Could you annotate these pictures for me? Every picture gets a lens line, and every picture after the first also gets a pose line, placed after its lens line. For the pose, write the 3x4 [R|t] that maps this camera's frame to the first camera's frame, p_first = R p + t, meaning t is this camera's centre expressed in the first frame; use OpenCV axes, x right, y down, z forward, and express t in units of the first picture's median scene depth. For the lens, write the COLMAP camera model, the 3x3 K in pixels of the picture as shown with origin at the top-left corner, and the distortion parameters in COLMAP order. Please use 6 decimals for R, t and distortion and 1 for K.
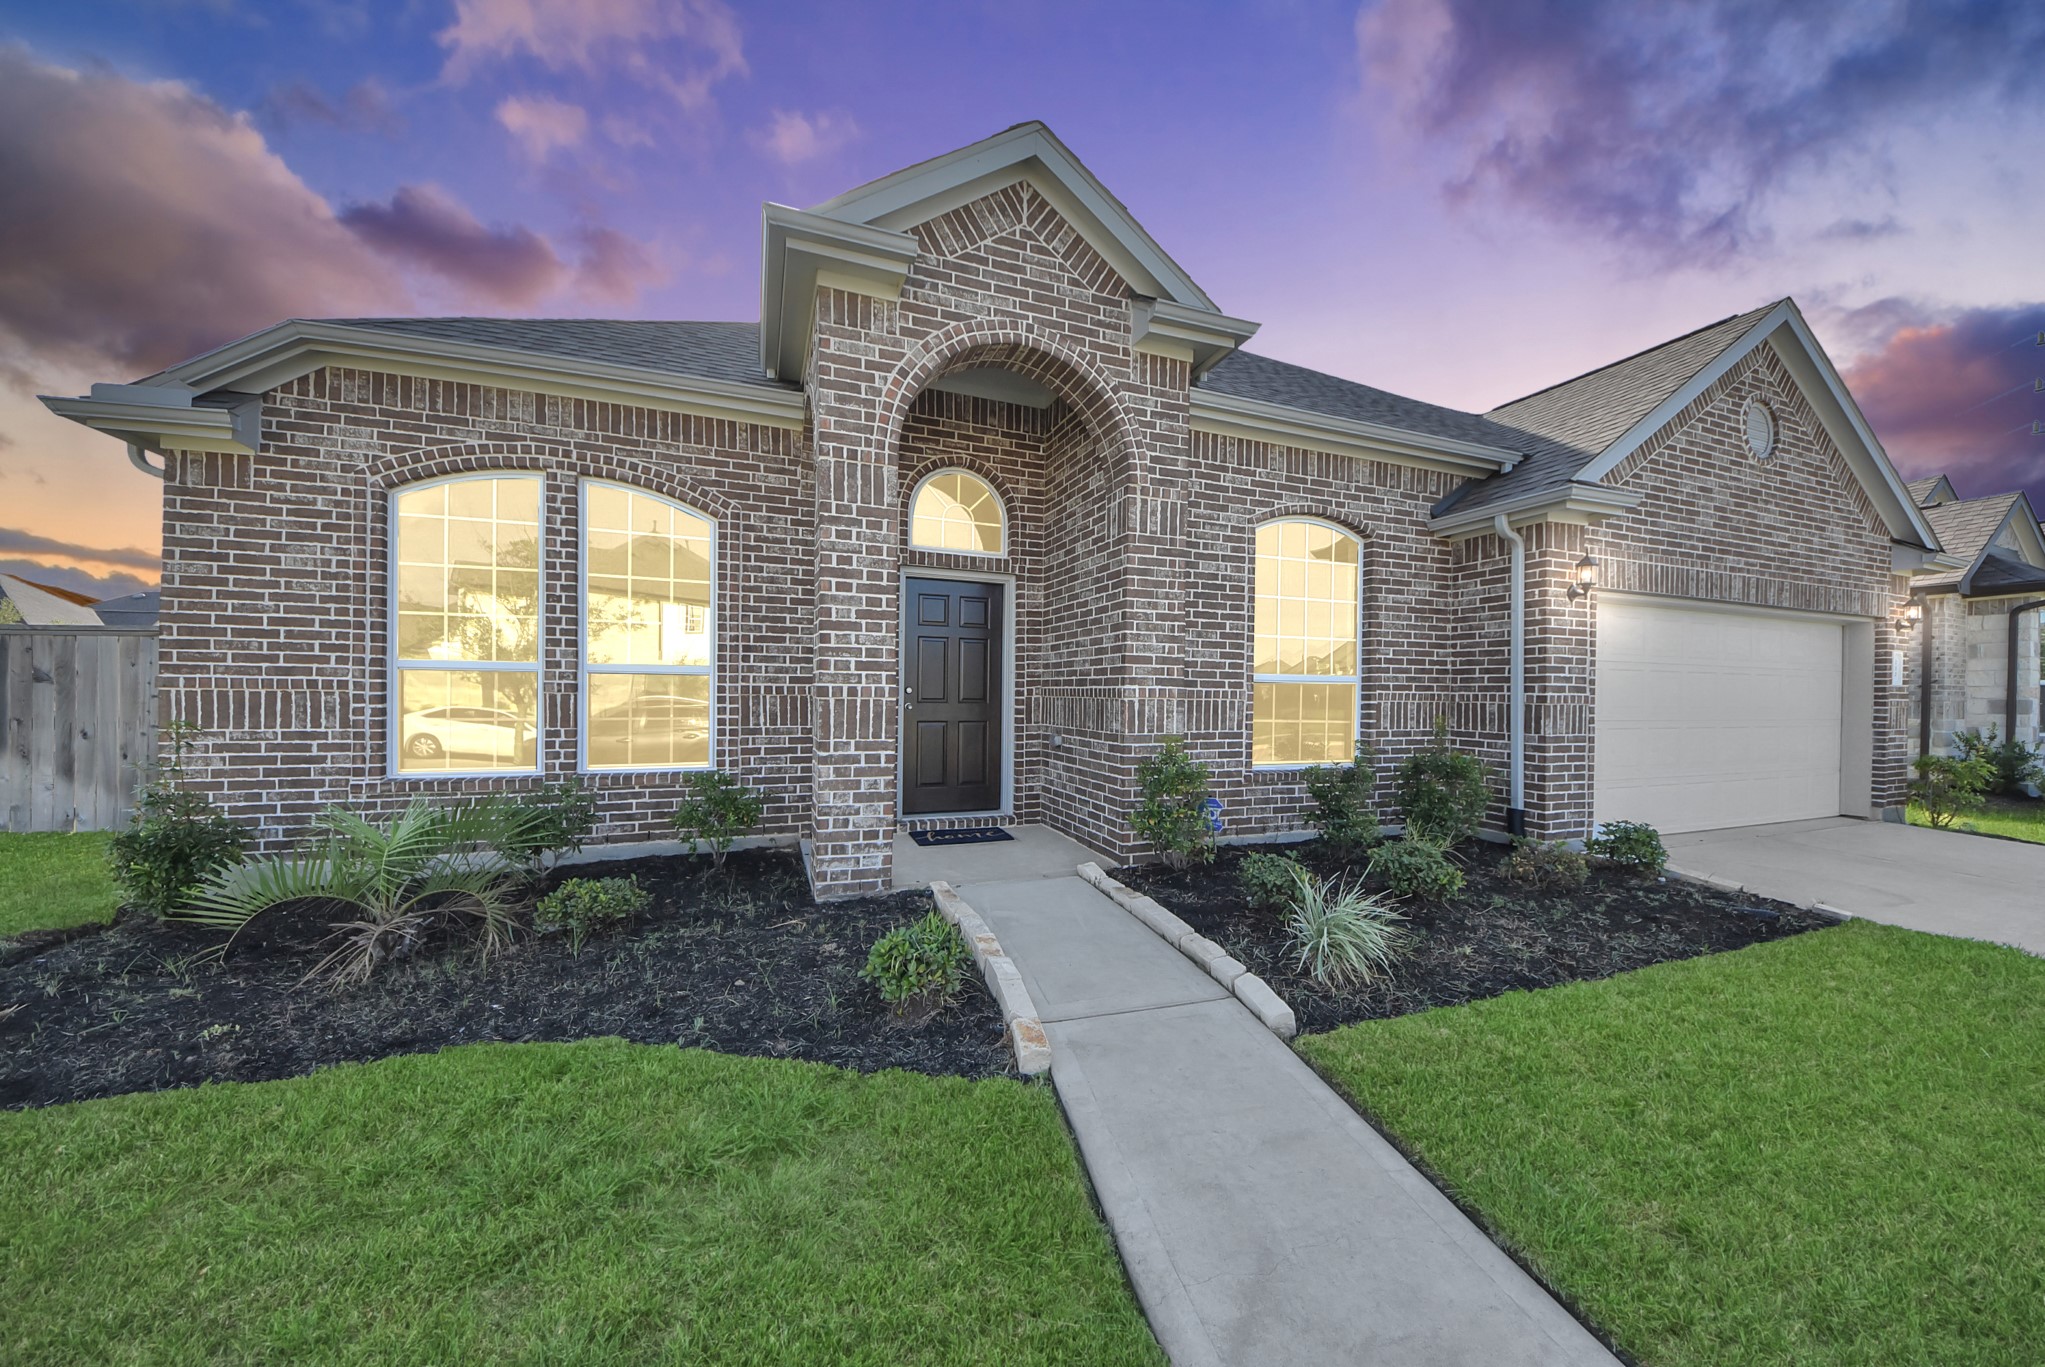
lens RADIAL K [[725.4, 0, 1040.8], [0, 725.4, 693.1], [0, 0, 1]] dist [0.001065, -0.000058]
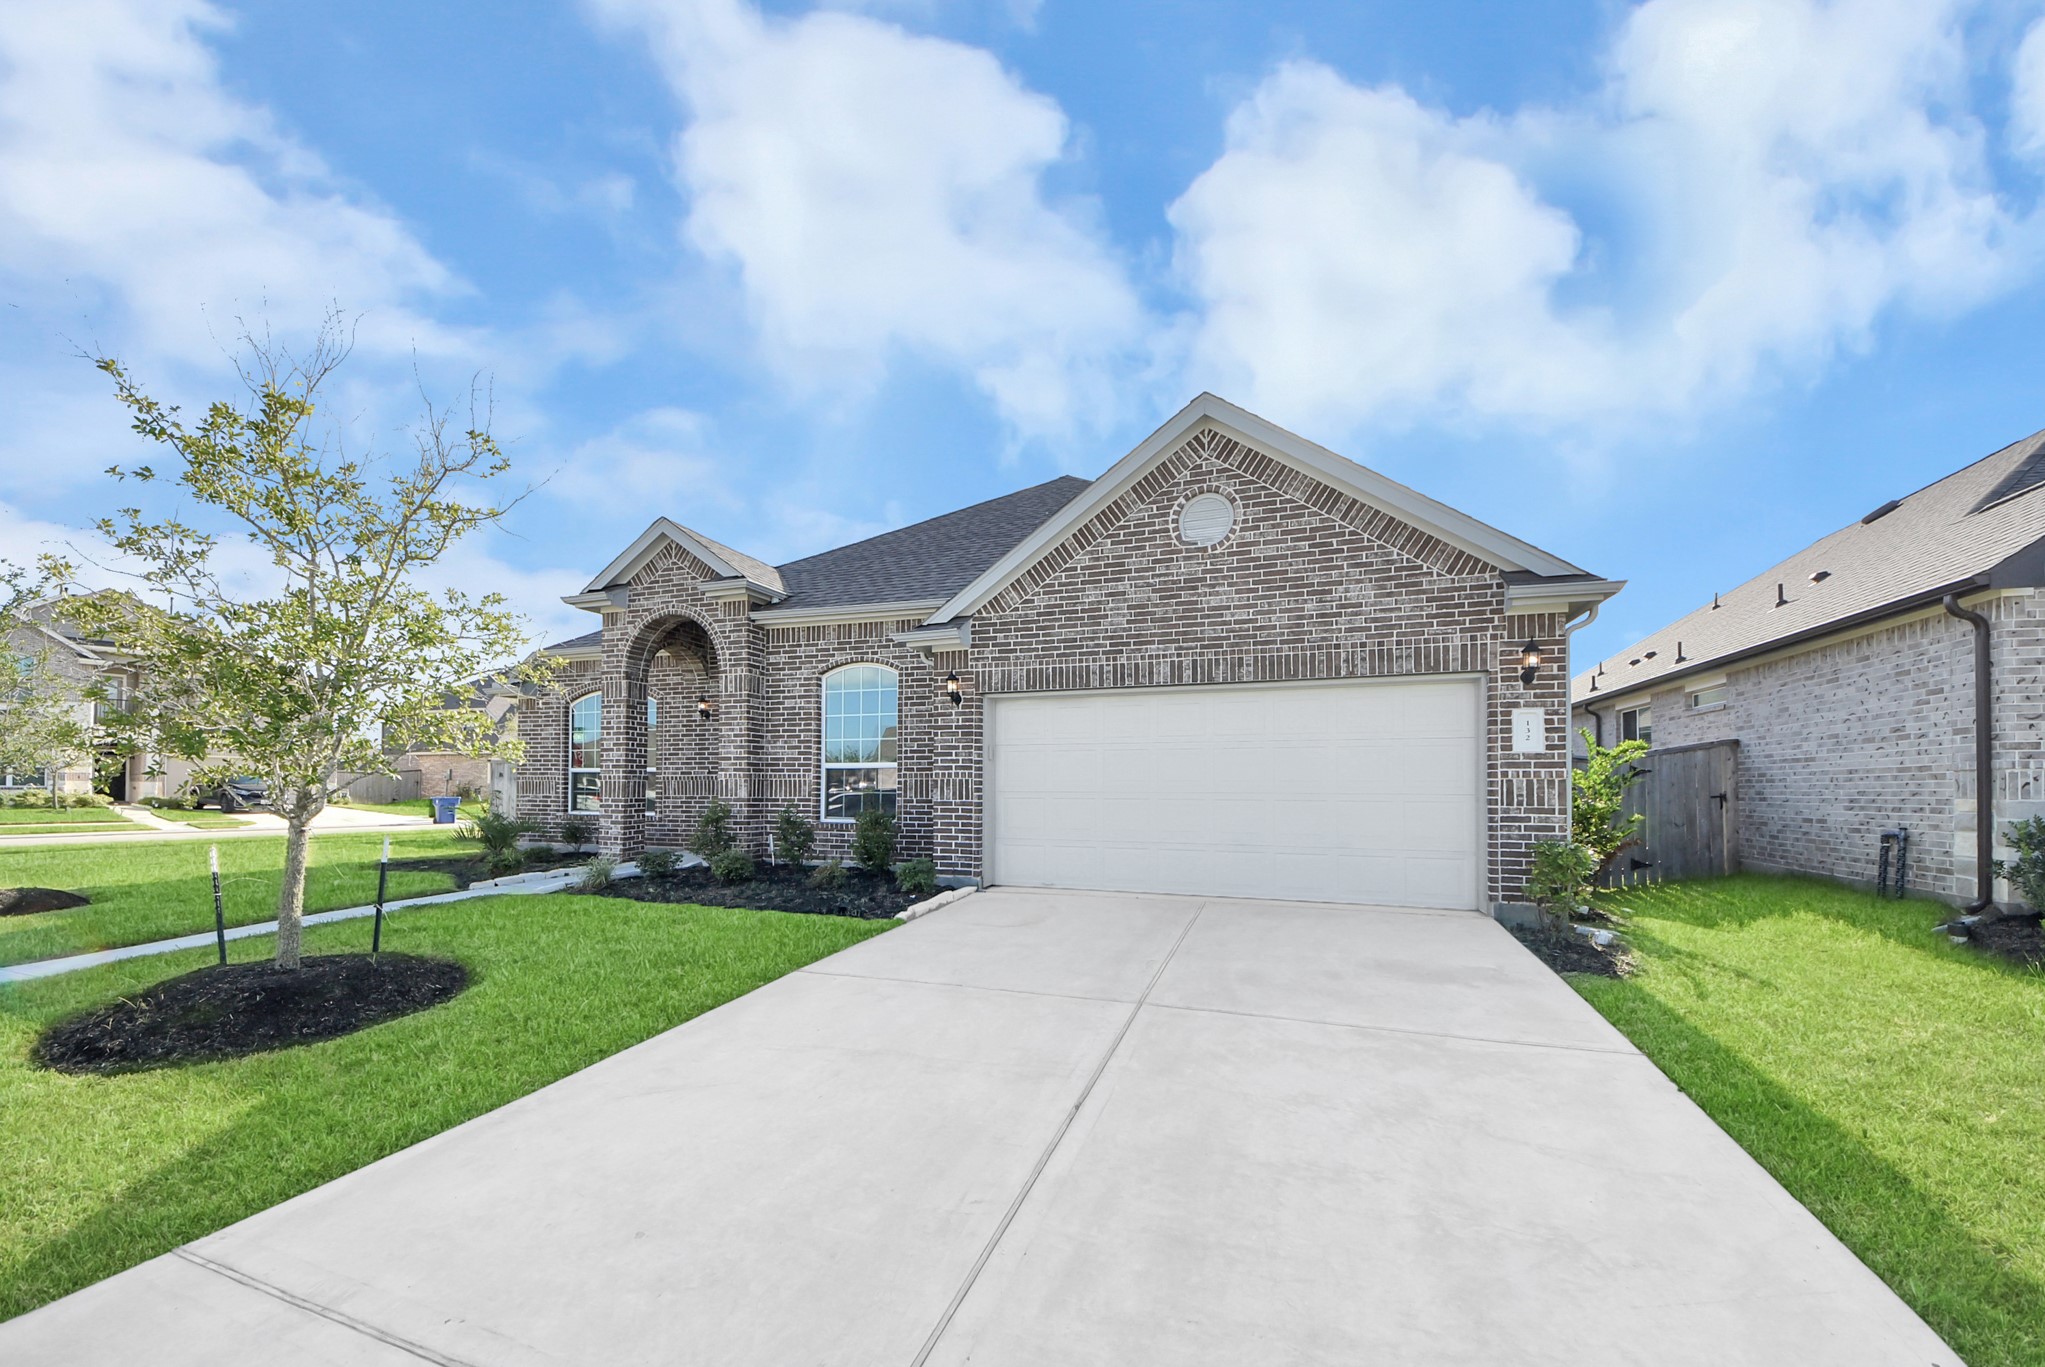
lens RADIAL K [[723.1, 0, 1083.7], [0, 723.1, 777.2], [0, 0, 1]] dist [0.000608, -0.000073]
pose [[0.779163, -0.012465, -0.626697, 1.995702], [0.007772, 0.999918, -0.010225, 0.032211], [0.626773, 0.003096, 0.779196, 0.079103]]
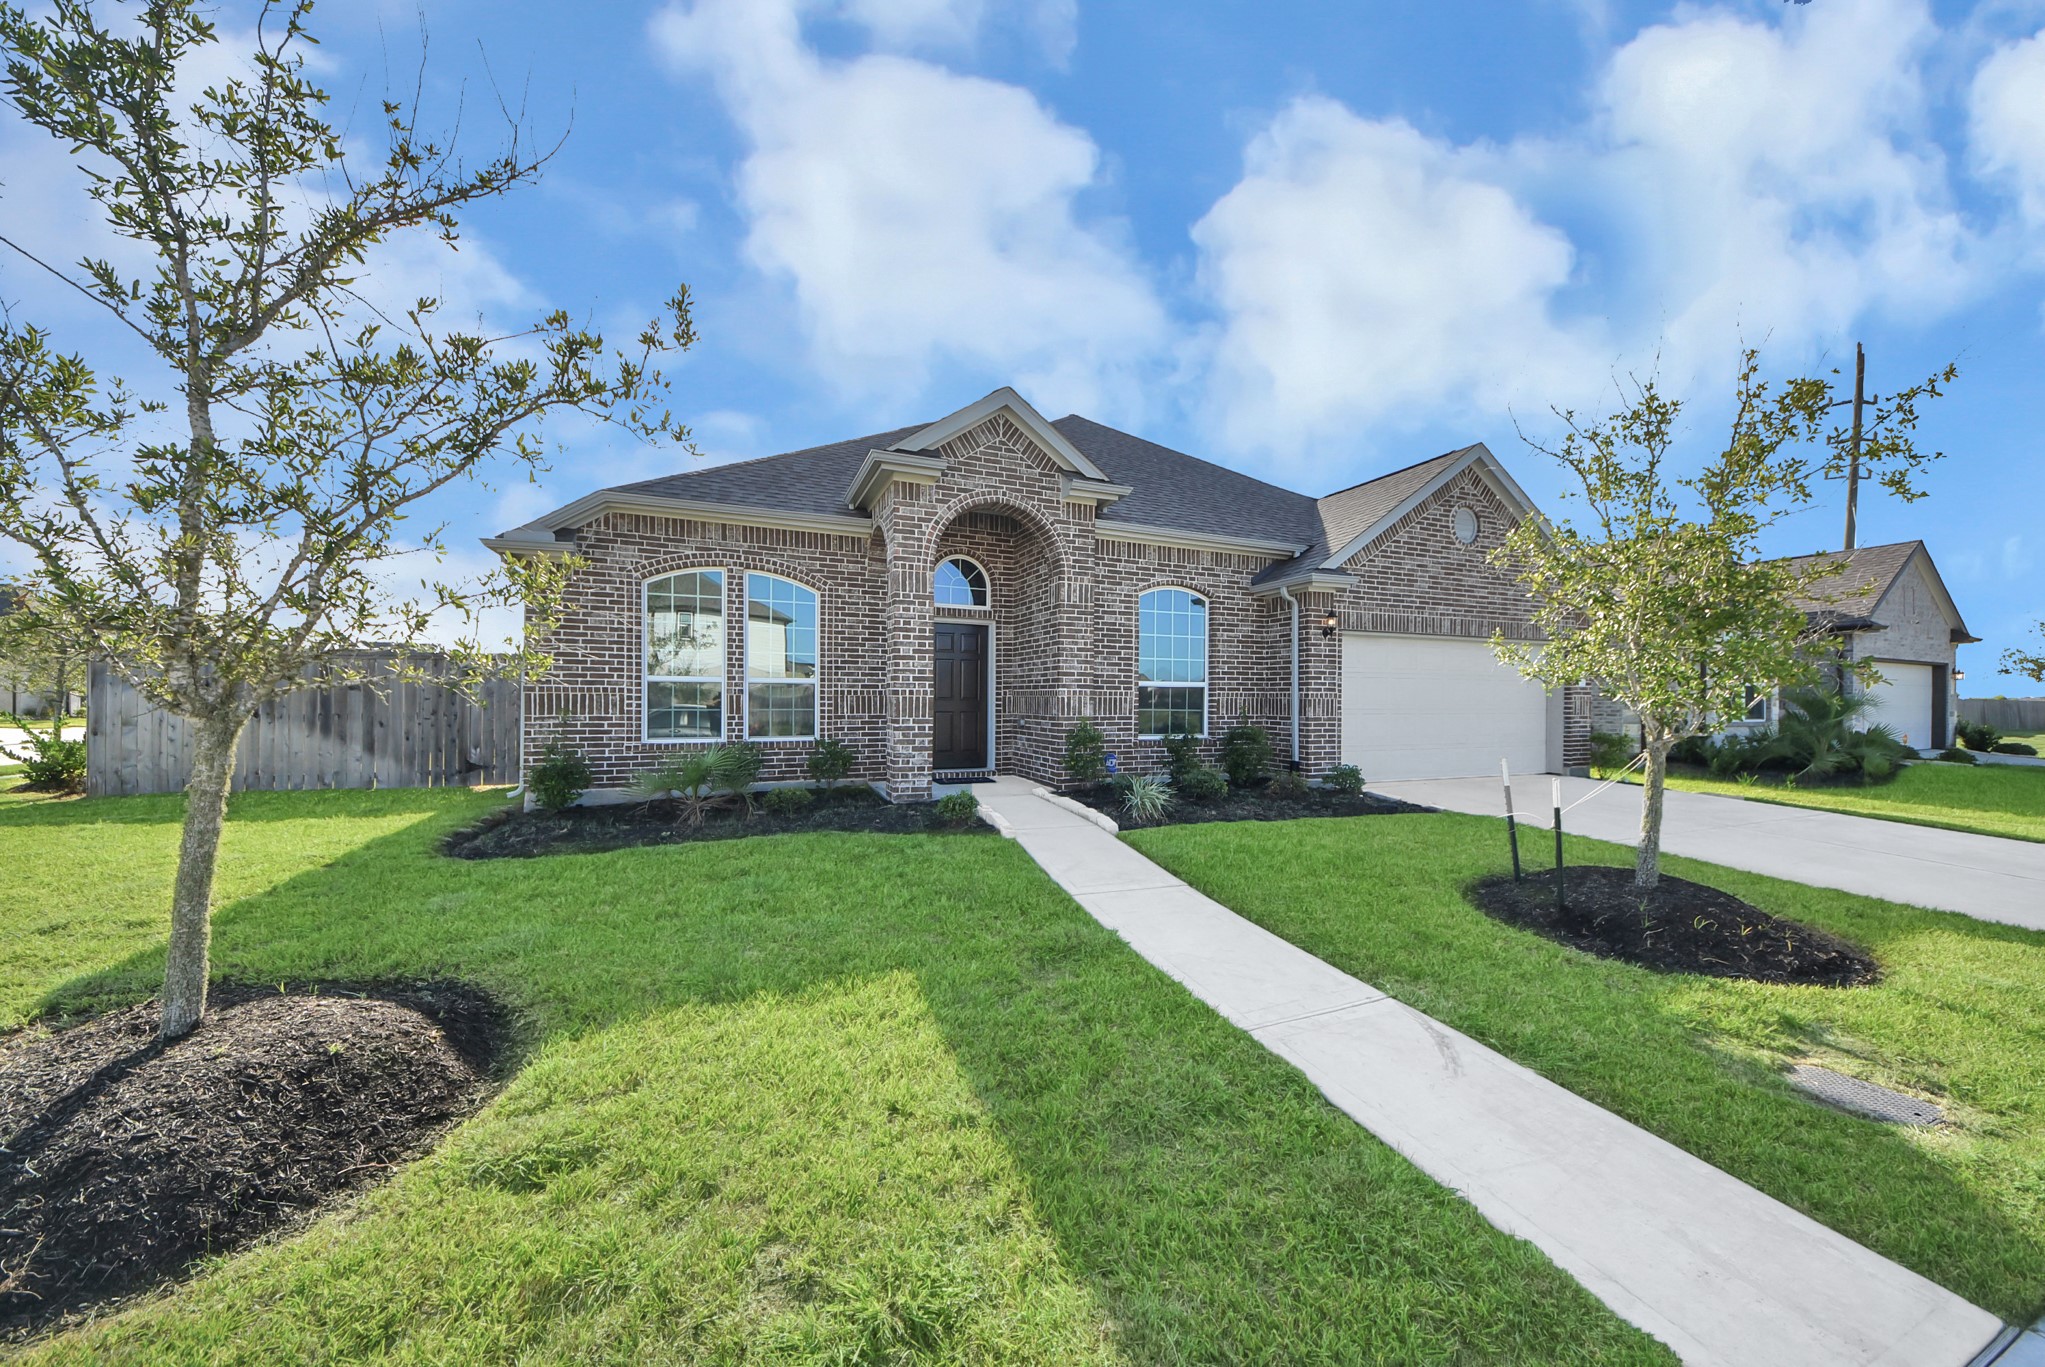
lens RADIAL K [[725.4, 0, 1040.8], [0, 725.4, 693.1], [0, 0, 1]] dist [0.001065, -0.000058]
pose [[0.999286, -0.005048, 0.037434, 0.005114], [0.005282, 0.999967, -0.006152, 0.010609], [-0.037402, 0.006345, 0.999280, -0.728921]]
